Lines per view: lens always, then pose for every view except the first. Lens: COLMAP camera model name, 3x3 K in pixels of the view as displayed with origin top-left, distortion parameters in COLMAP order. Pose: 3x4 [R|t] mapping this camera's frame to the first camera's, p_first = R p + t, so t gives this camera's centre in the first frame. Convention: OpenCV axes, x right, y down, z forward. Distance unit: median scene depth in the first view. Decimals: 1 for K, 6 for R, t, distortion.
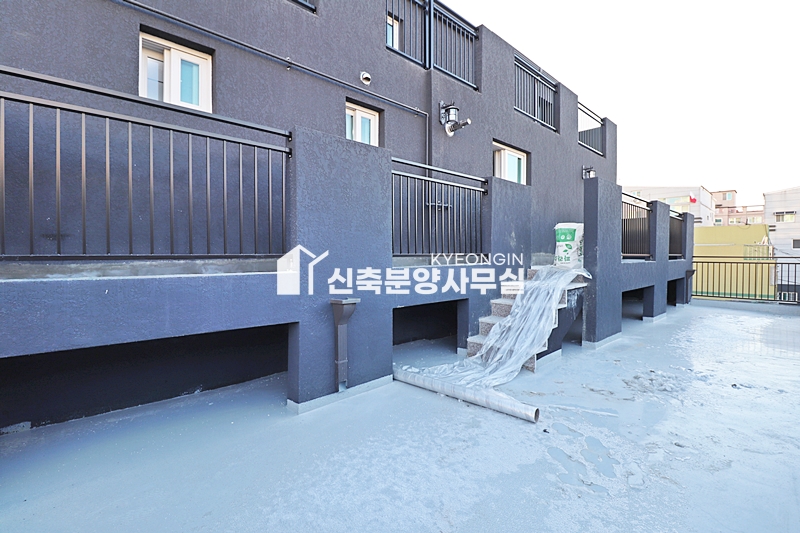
lens RADIAL K [[368.3, 0, 400.2], [0, 368.3, 261.4], [0, 0, 1]] dist [-0.004835, -0.009558]
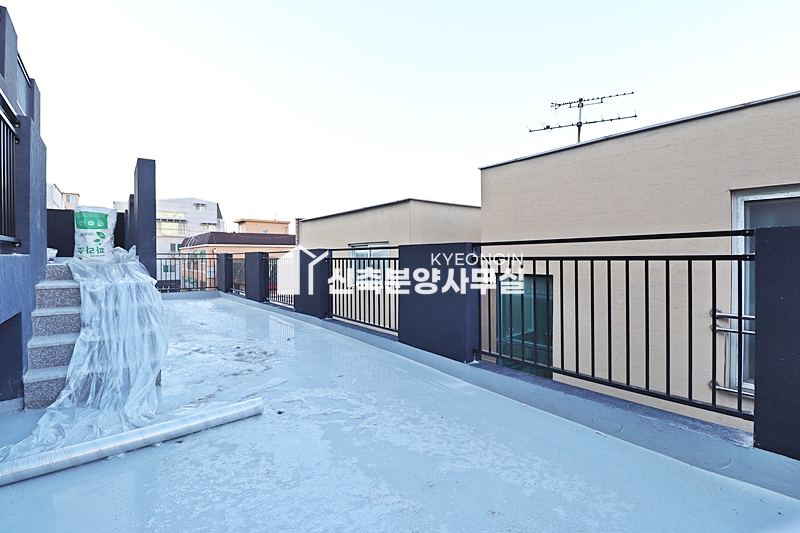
lens RADIAL K [[368.3, 0, 399.5], [0, 368.3, 262.3], [0, 0, 1]] dist [-0.004835, -0.009558]
pose [[0.103884, -0.022349, 0.994338, -0.482758], [0.027931, 0.999419, 0.019545, 0.037954], [-0.994197, 0.025742, 0.104448, 0.490497]]
